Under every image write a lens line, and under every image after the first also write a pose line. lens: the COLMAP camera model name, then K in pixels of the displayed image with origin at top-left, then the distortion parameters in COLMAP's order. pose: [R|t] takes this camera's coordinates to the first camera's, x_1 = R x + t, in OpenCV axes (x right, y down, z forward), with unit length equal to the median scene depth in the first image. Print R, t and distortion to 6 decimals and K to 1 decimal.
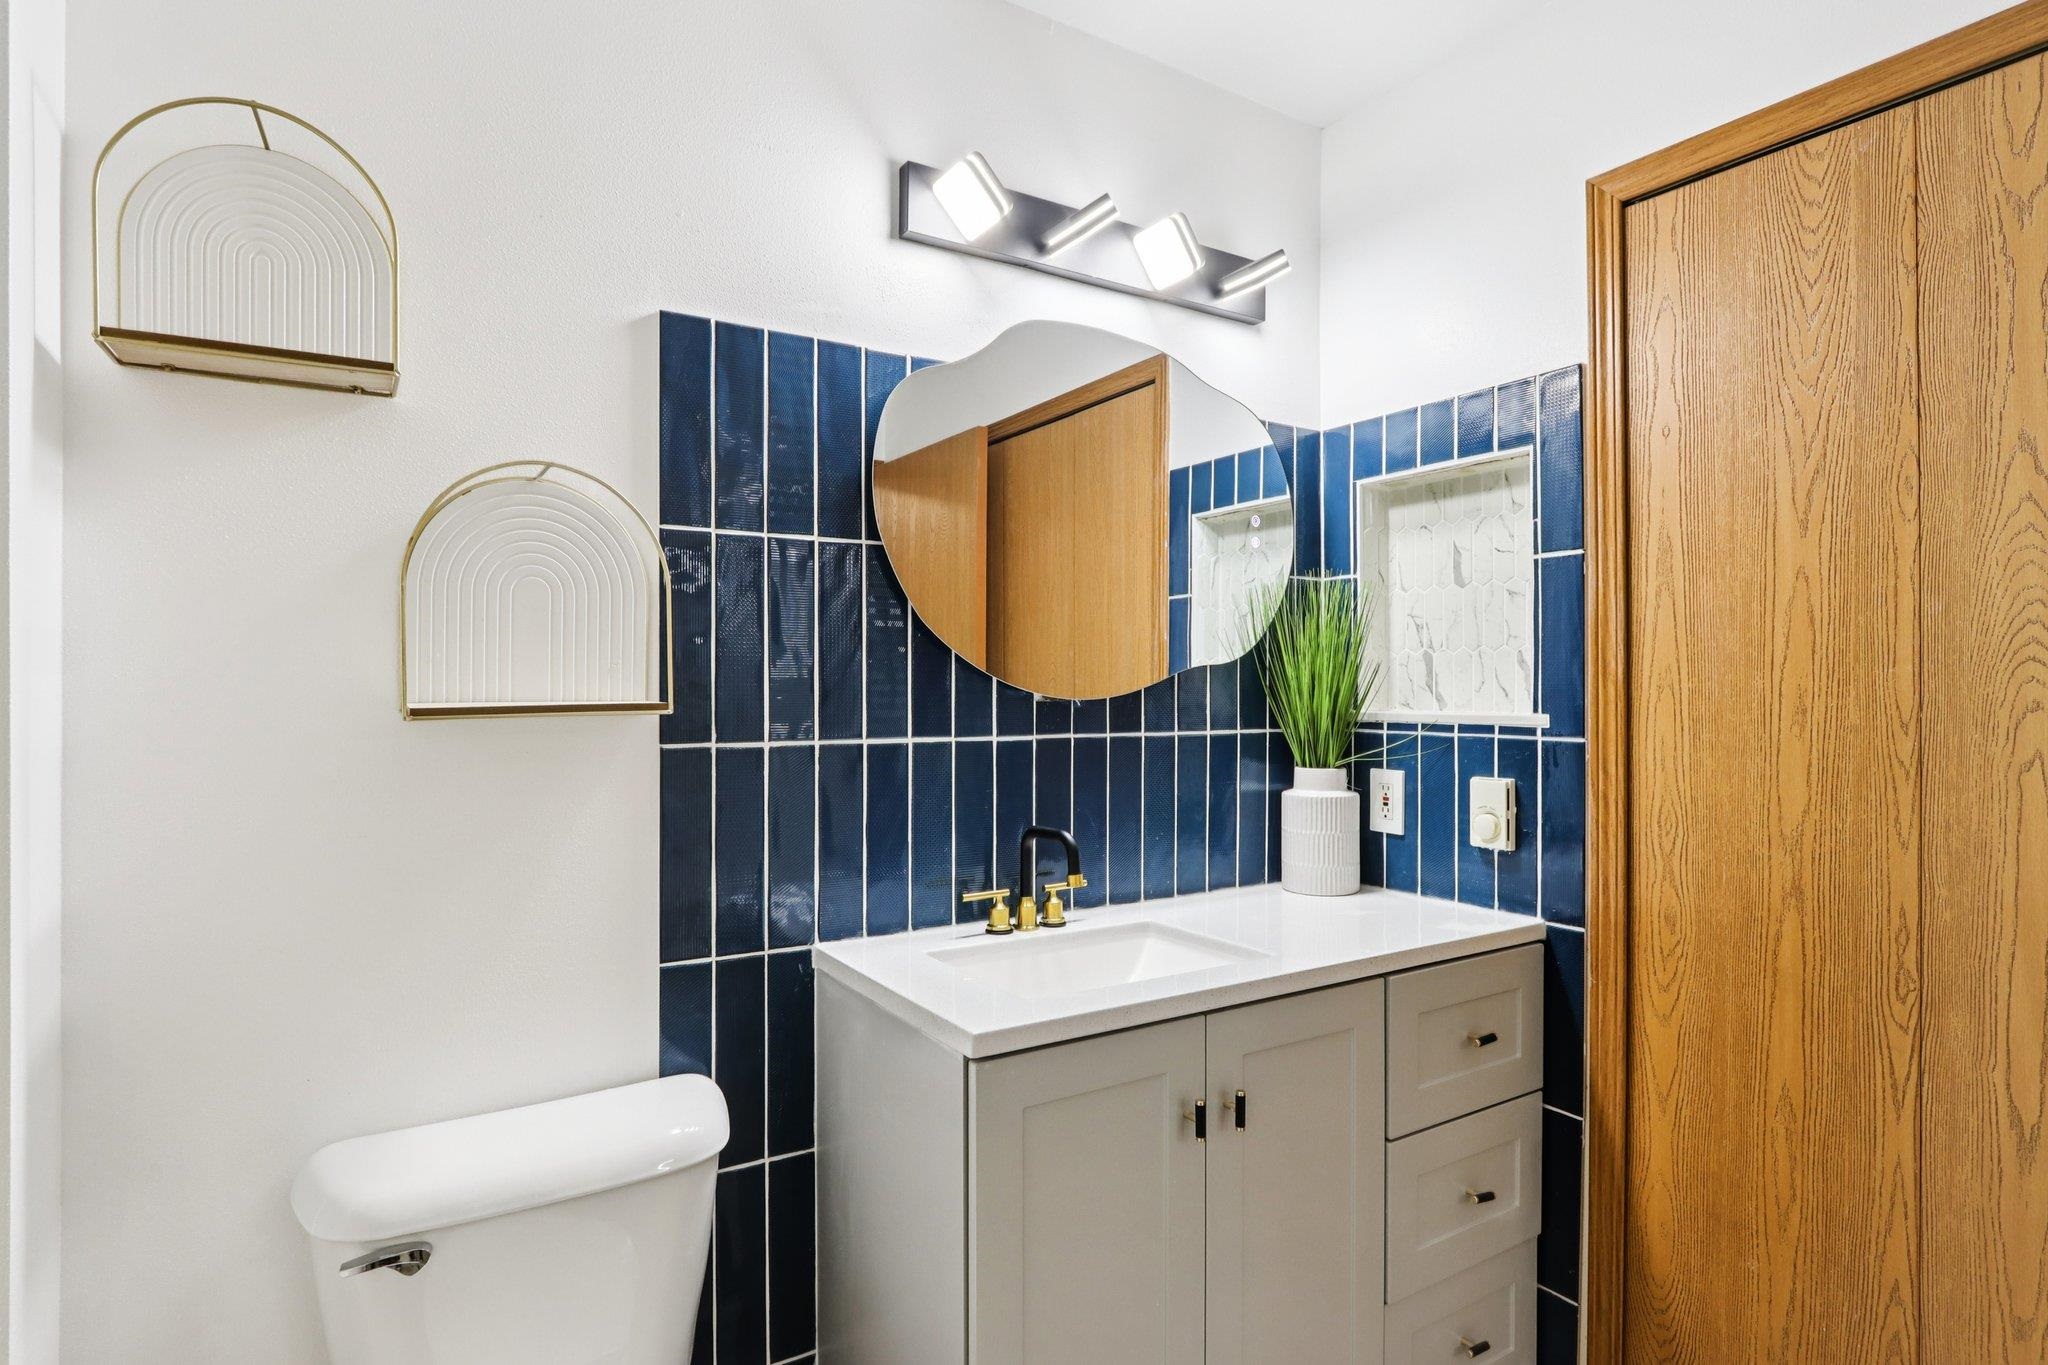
lens RADIAL K [[1062.8, 0, 1023.5], [0, 1062.8, 696.7], [0, 0, 1]] dist [-0.027669, 0.019040]
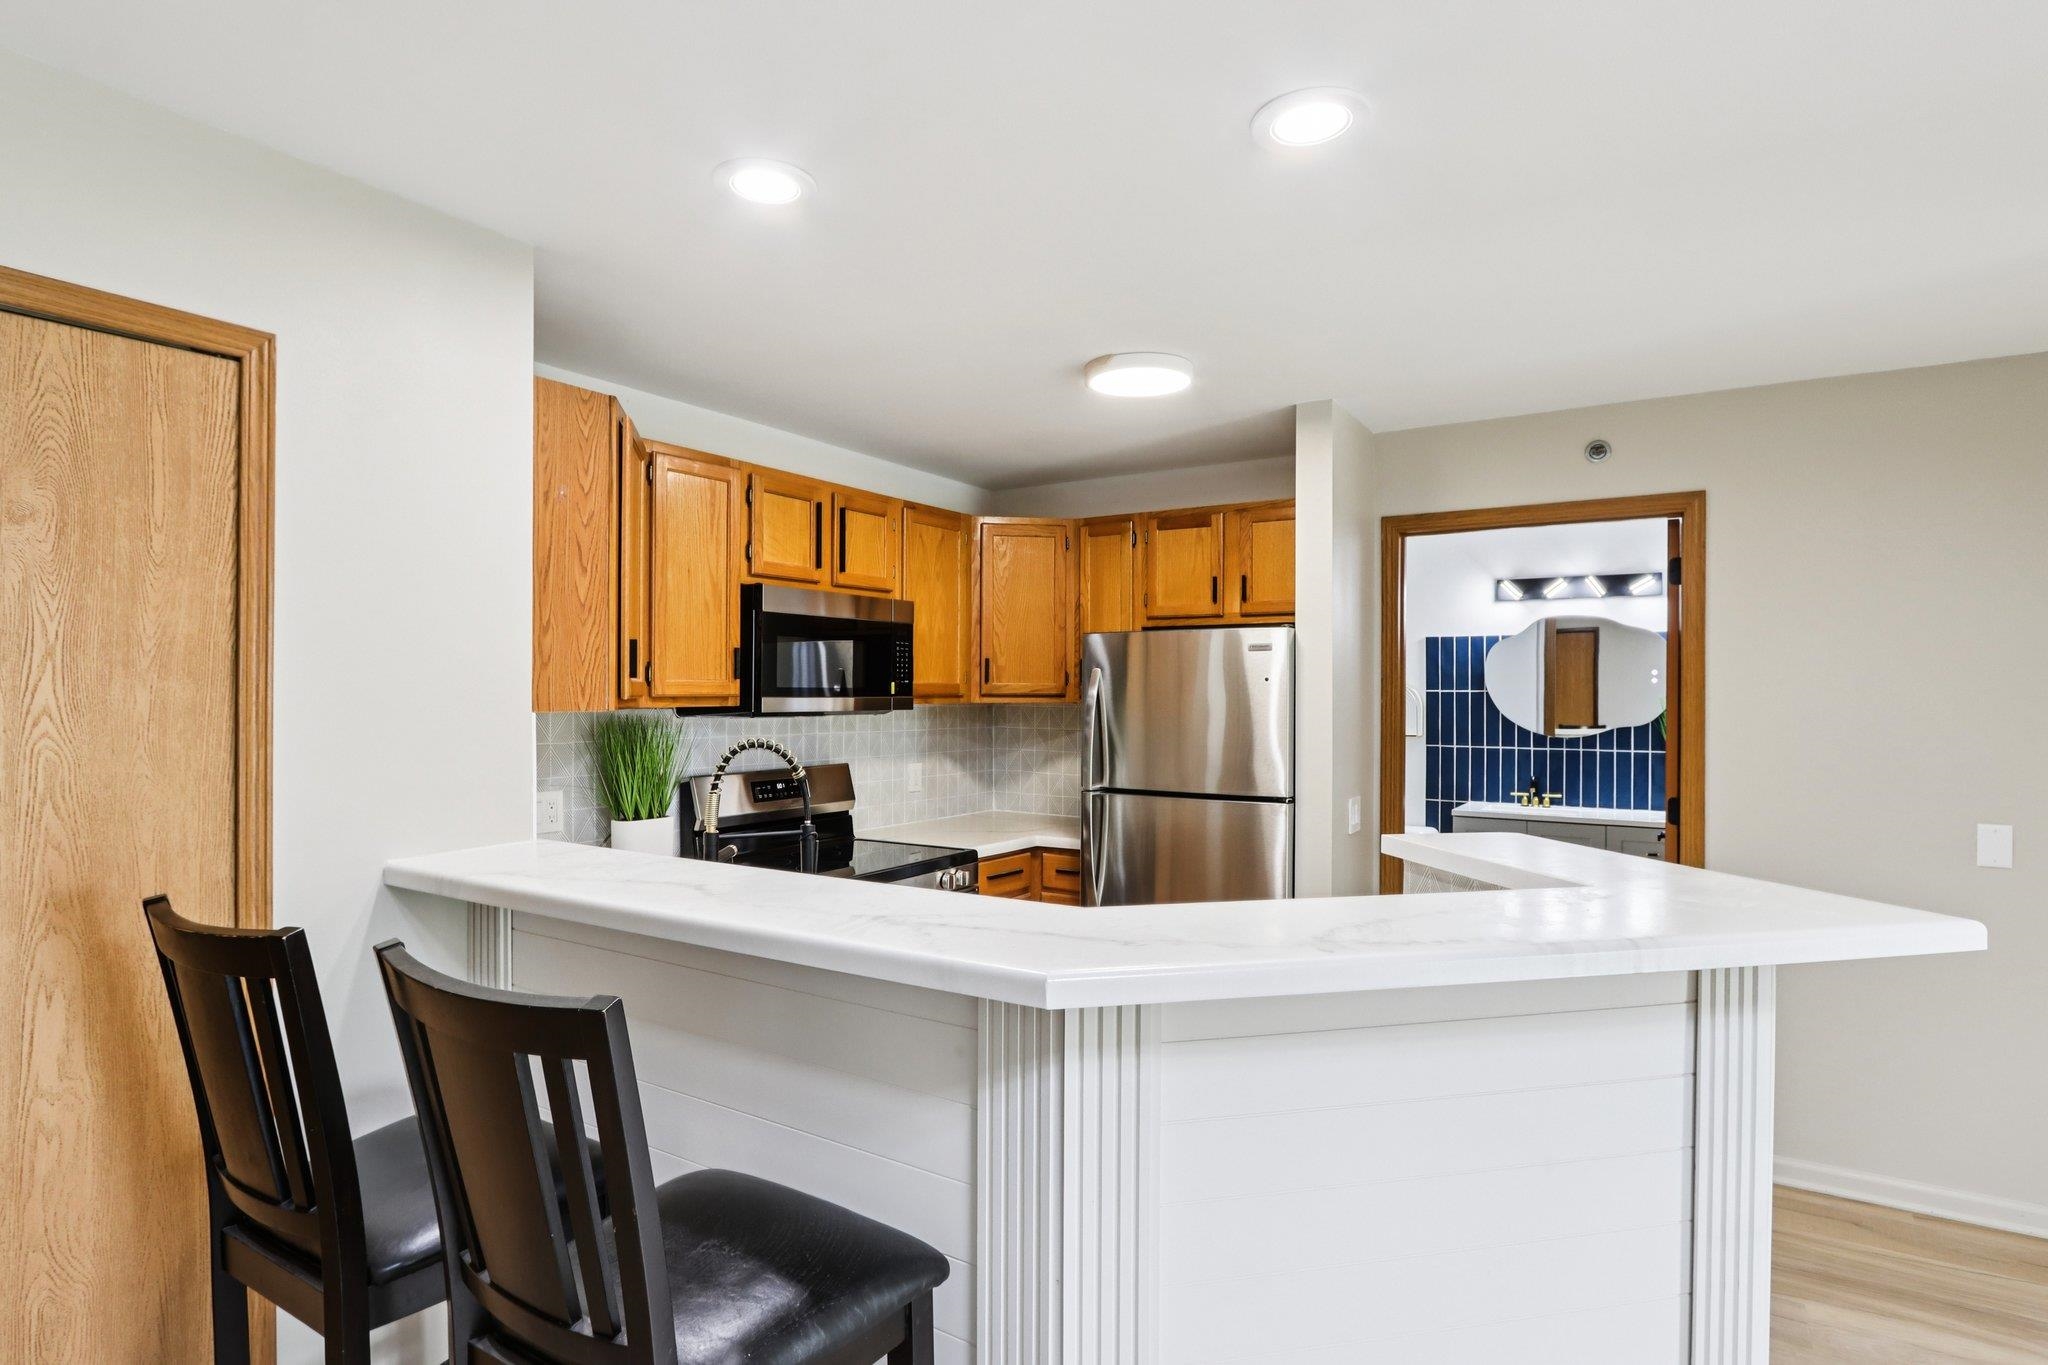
lens RADIAL K [[1078.4, 0, 1024.0], [0, 1078.4, 682.5], [0, 0, 1]] dist [-0.000402, -0.000427]
pose [[0.419894, -0.006439, -0.907550, 2.562700], [-0.004670, 0.999946, -0.009255, -0.138127], [0.907561, 0.008124, 0.419842, -1.977709]]
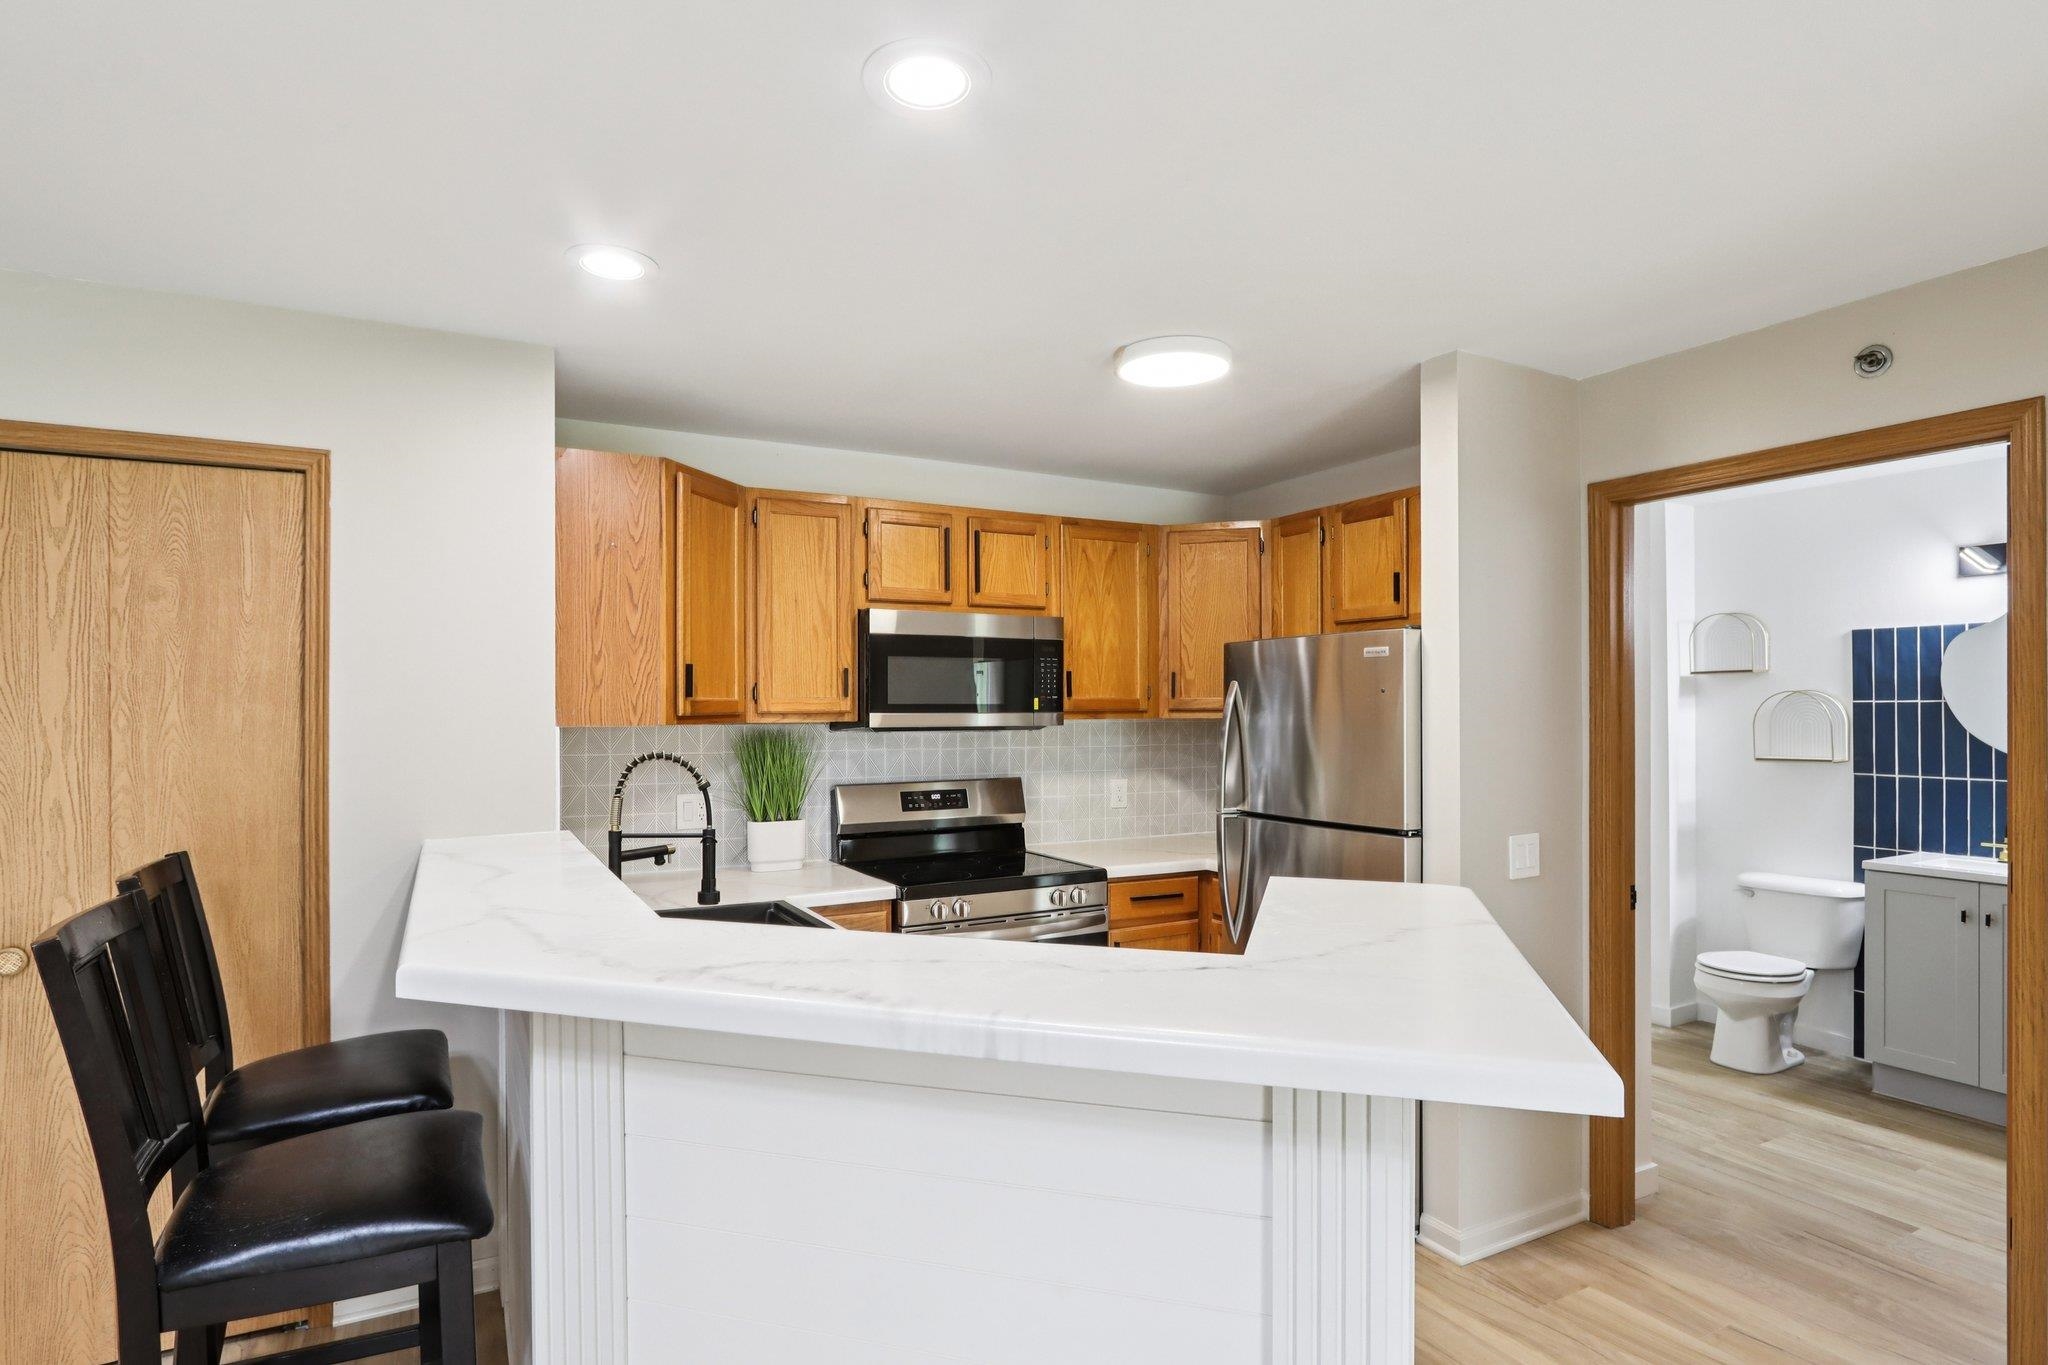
lens RADIAL K [[1062.8, 0, 1023.5], [0, 1062.8, 696.7], [0, 0, 1]] dist [-0.027669, 0.019040]
pose [[-0.066794, -0.009497, -0.997722, 2.652763], [0.001435, 0.999953, -0.009614, -0.139723], [0.997766, -0.002074, -0.066777, -1.103500]]
